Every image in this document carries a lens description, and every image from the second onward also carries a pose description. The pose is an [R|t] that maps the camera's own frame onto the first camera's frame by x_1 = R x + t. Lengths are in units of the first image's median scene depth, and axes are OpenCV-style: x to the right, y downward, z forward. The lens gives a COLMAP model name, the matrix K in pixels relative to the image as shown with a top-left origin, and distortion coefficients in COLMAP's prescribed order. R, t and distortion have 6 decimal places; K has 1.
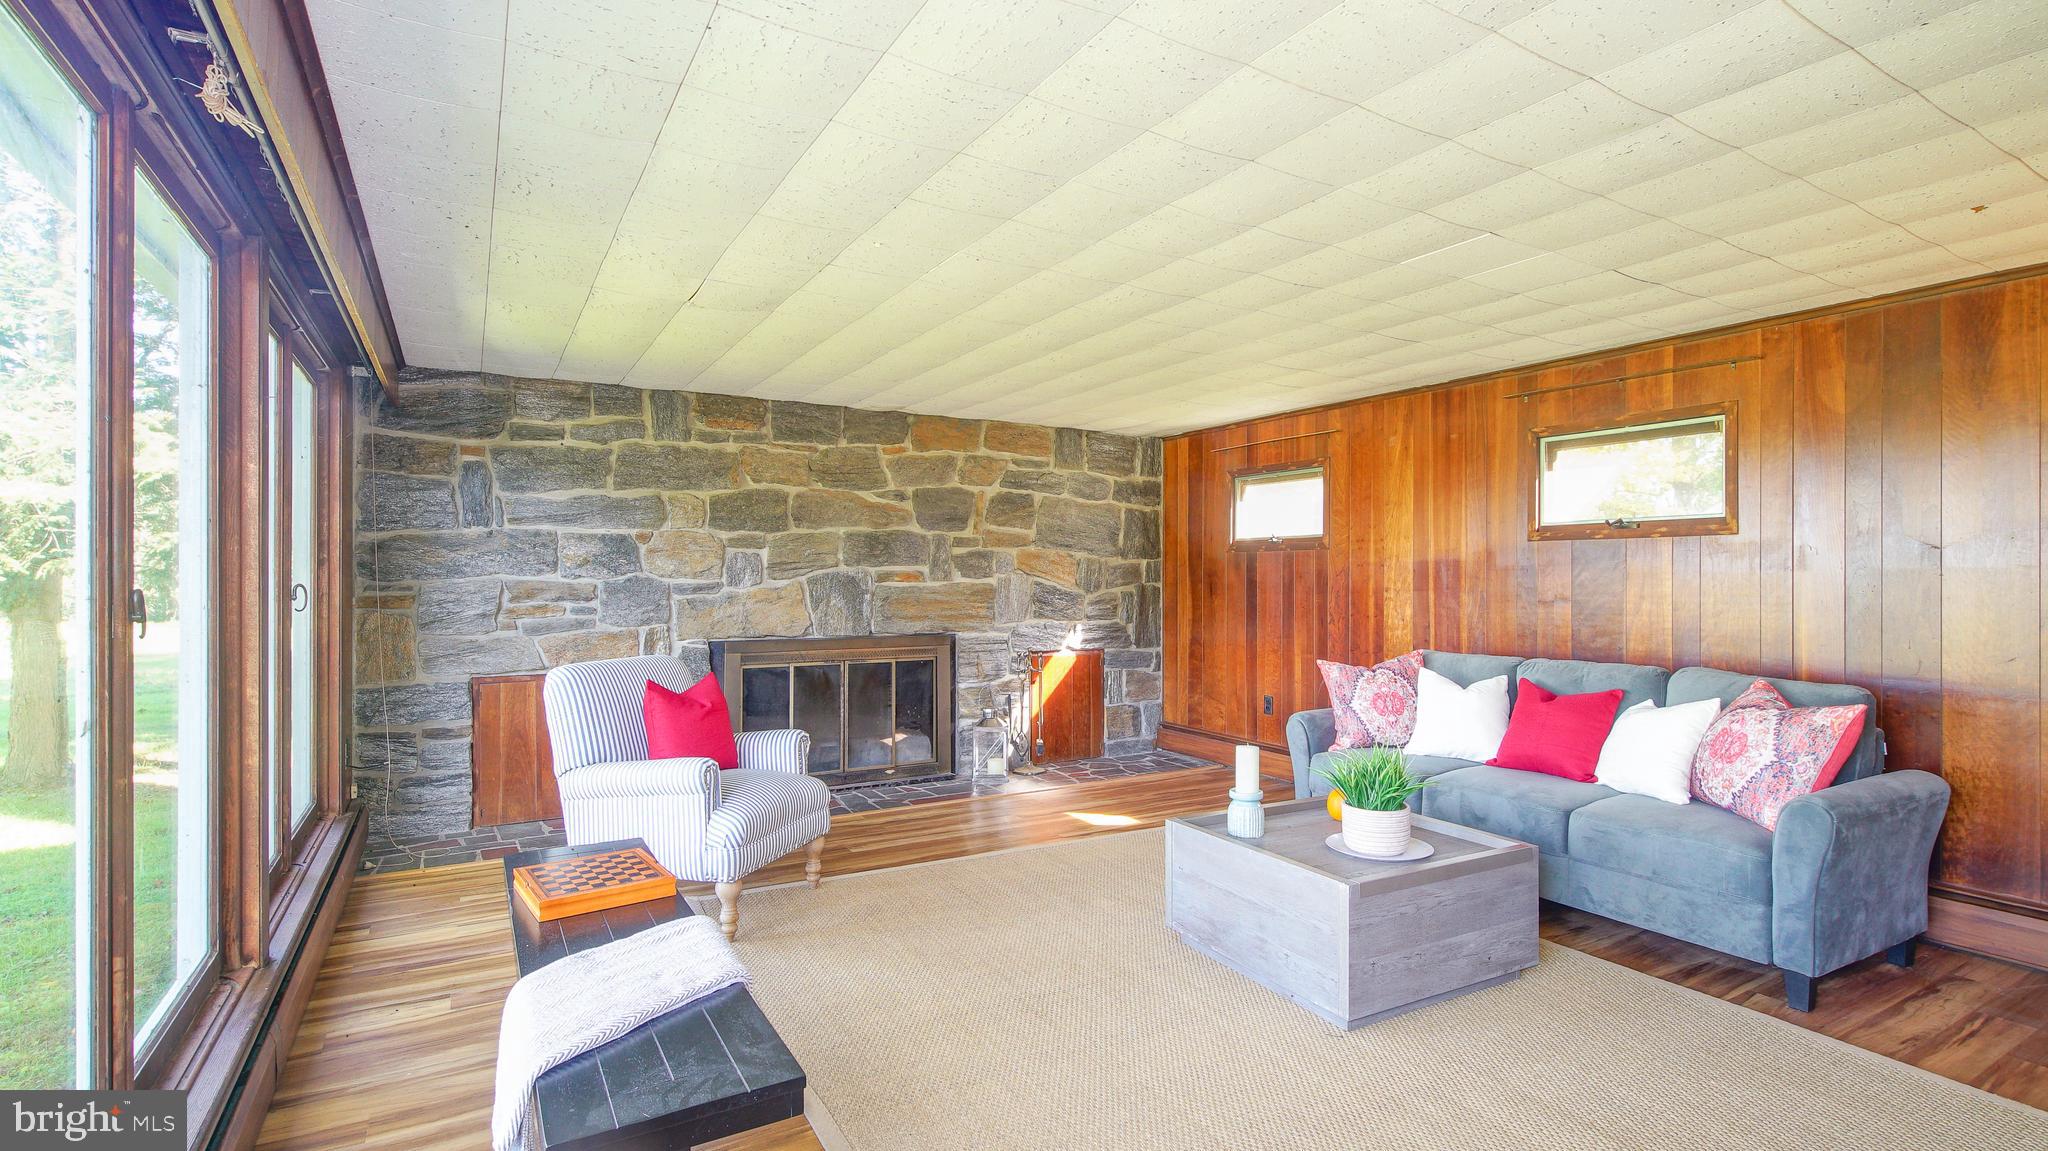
lens RADIAL K [[936.2, 0, 1018.0], [0, 936.2, 581.6], [0, 0, 1]] dist [-0.004711, -0.000452]
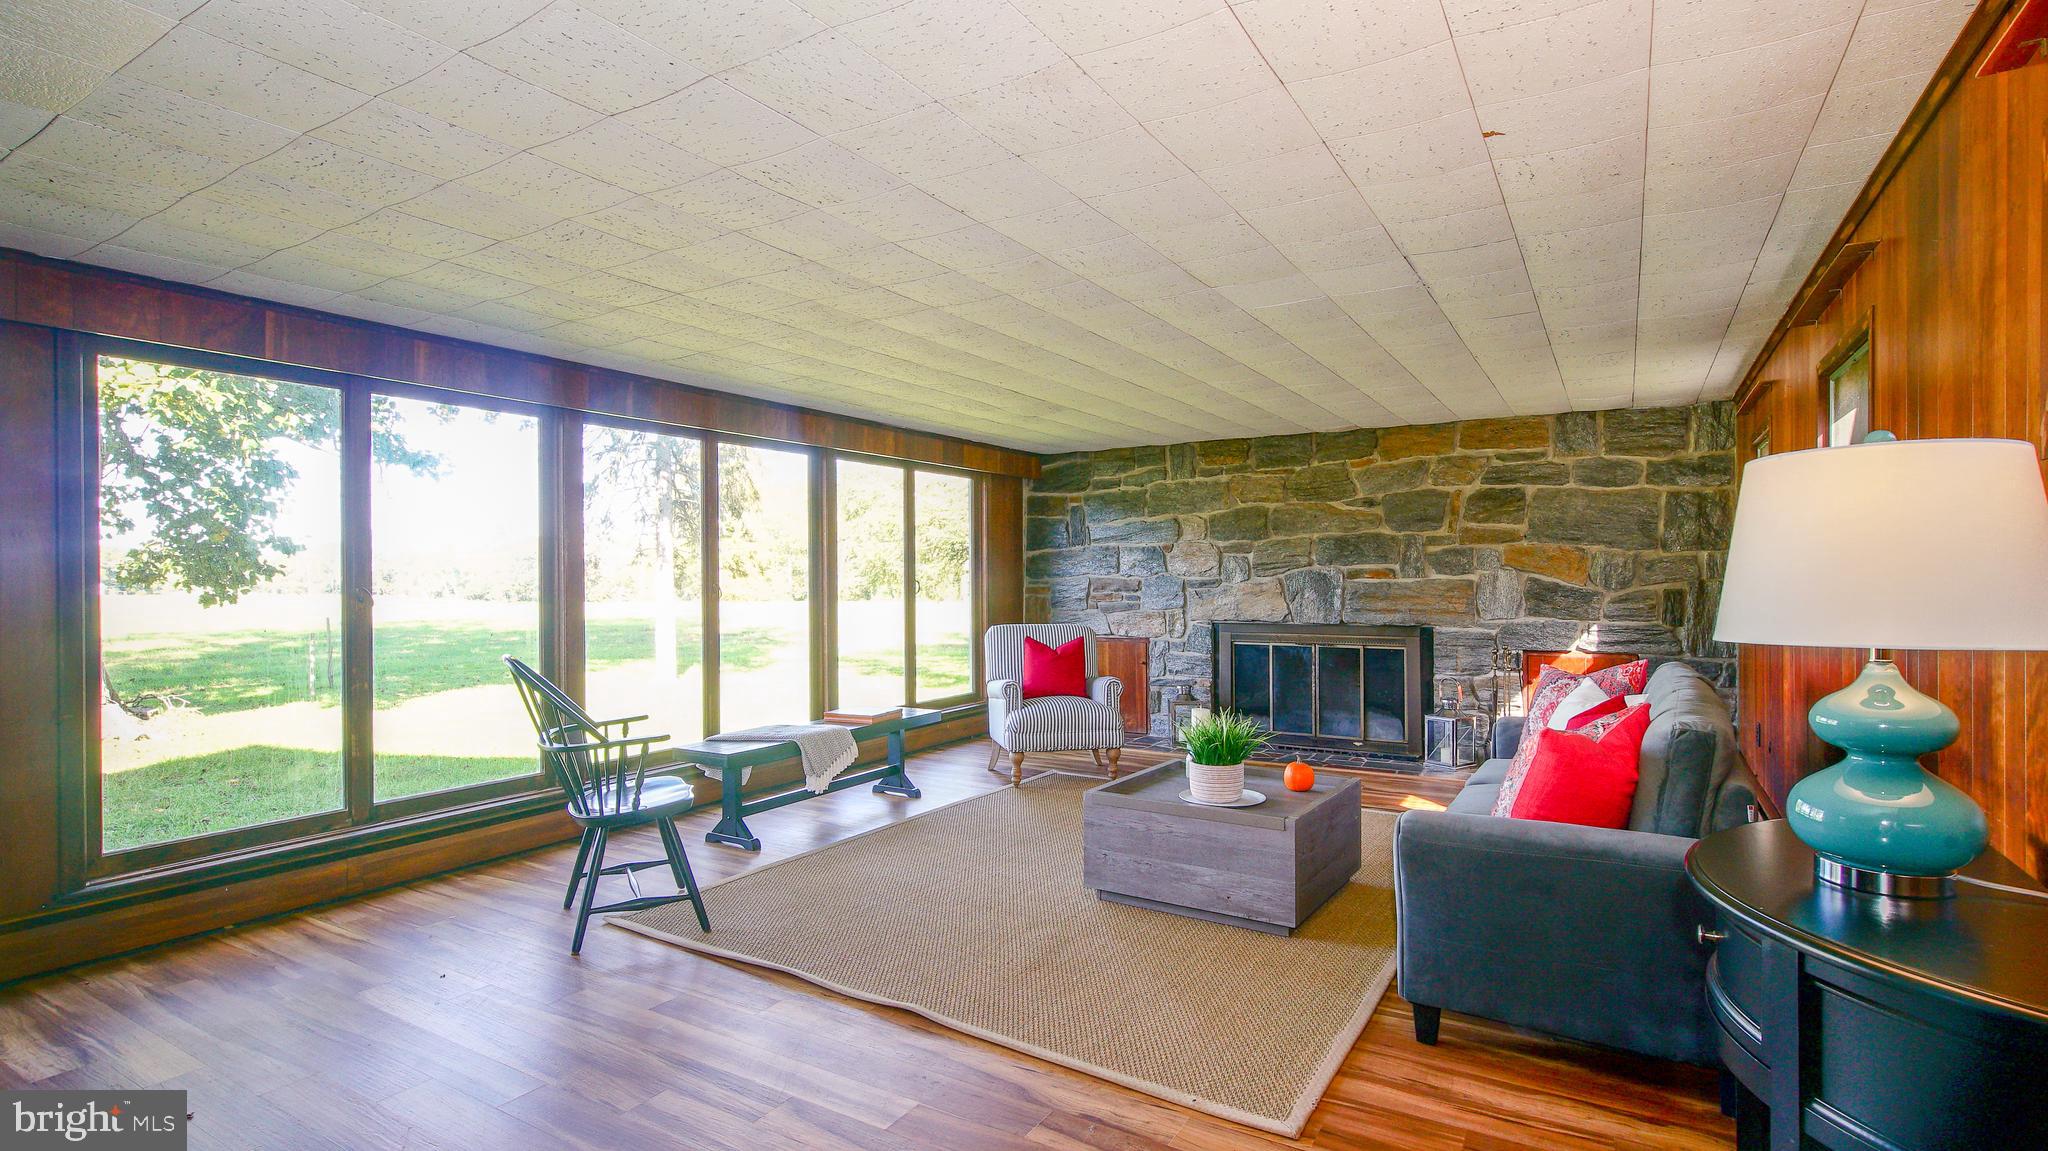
lens RADIAL K [[936.2, 0, 1021.1], [0, 936.2, 574.3], [0, 0, 1]] dist [-0.004711, -0.000452]
pose [[0.494208, -0.000118, -0.869344, 0.646118], [0.005831, 0.999978, 0.003179, -0.010593], [0.869324, -0.006640, 0.494198, 0.074707]]
